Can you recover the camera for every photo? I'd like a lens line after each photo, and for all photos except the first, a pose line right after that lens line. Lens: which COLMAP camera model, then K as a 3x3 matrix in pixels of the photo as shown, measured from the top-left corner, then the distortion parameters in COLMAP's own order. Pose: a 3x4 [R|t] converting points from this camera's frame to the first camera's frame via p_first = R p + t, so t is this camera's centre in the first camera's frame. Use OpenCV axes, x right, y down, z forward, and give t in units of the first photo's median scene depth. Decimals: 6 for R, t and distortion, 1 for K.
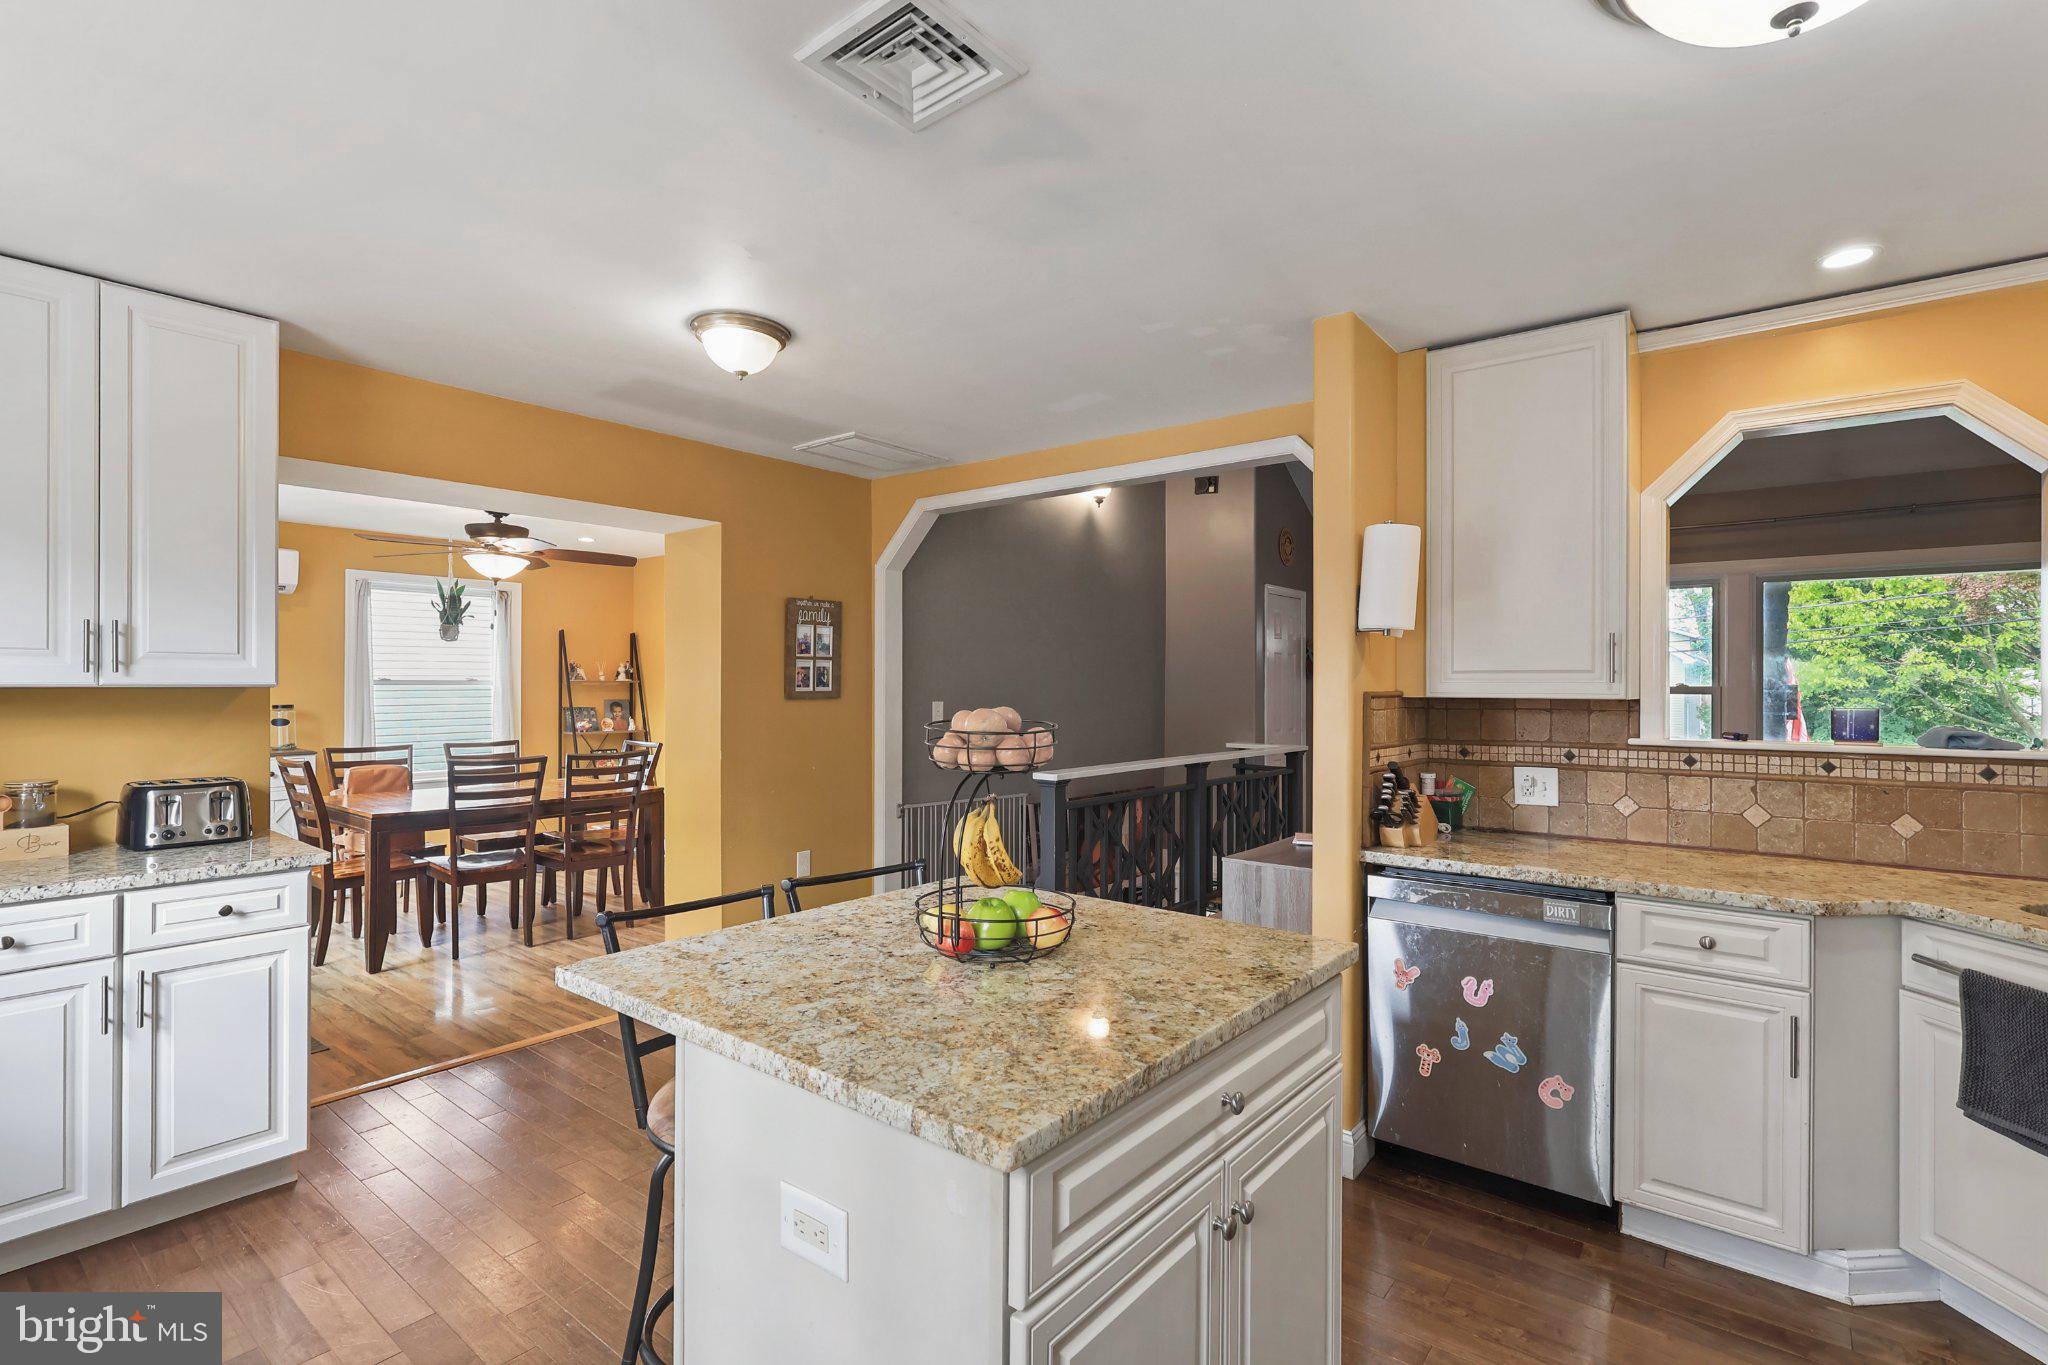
lens RADIAL K [[955.0, 0, 1013.4], [0, 955.0, 681.3], [0, 0, 1]] dist [0.001662, 0.000445]
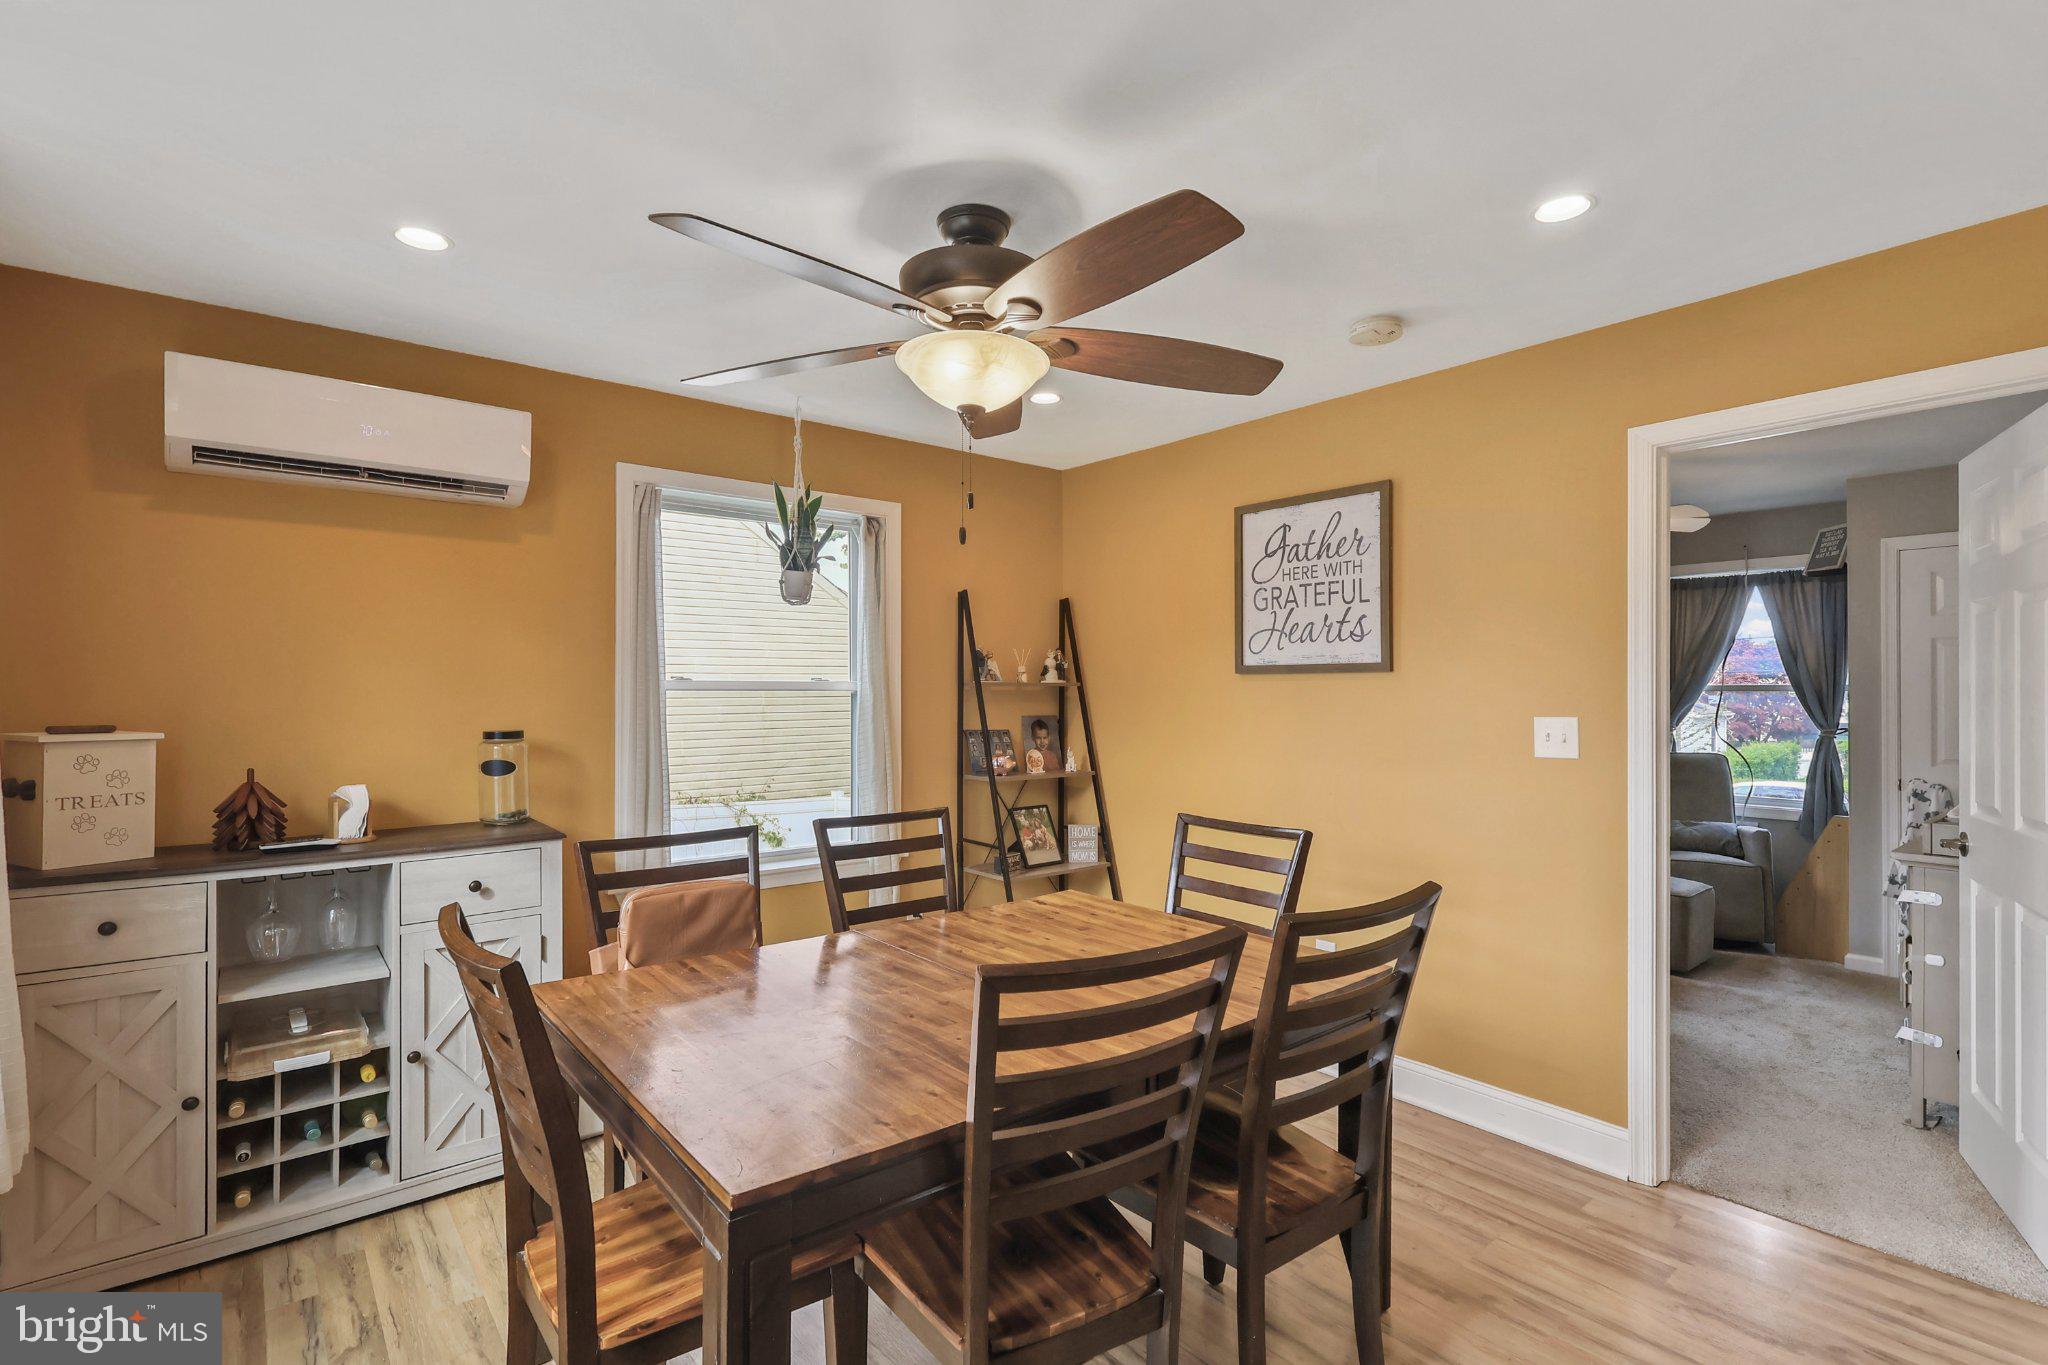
lens RADIAL K [[955.0, 0, 1016.7], [0, 955.0, 692.7], [0, 0, 1]] dist [0.001662, 0.000445]
pose [[0.978799, -0.000813, -0.204820, -0.369136], [0.001780, 0.999988, 0.004534, 0.003277], [0.204814, -0.004802, 0.978789, 0.520845]]
